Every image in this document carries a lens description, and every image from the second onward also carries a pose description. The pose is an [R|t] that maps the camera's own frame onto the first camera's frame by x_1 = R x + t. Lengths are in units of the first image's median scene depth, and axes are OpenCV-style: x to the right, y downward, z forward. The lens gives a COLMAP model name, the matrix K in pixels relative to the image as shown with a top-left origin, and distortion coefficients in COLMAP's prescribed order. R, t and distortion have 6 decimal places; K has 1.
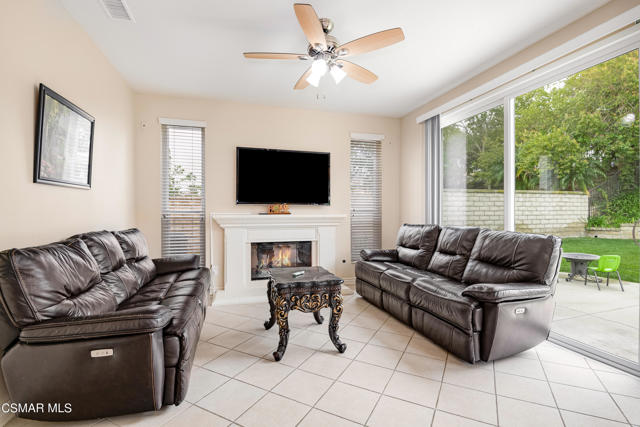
lens RADIAL K [[296.9, 0, 314.9], [0, 296.9, 204.3], [0, 0, 1]] dist [0.007470, -0.006775]
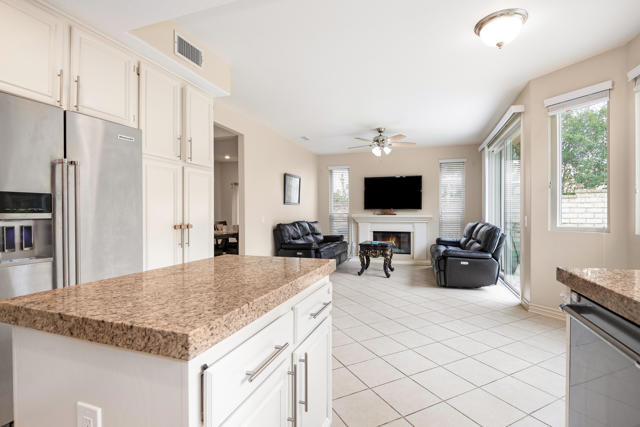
lens RADIAL K [[296.9, 0, 320.5], [0, 296.9, 213.0], [0, 0, 1]] dist [0.007470, -0.006775]
pose [[0.816596, 0.001582, -0.577207, 0.749049], [0.012239, 0.999724, 0.020055, -0.025062], [0.577080, -0.023441, 0.816351, -0.849774]]
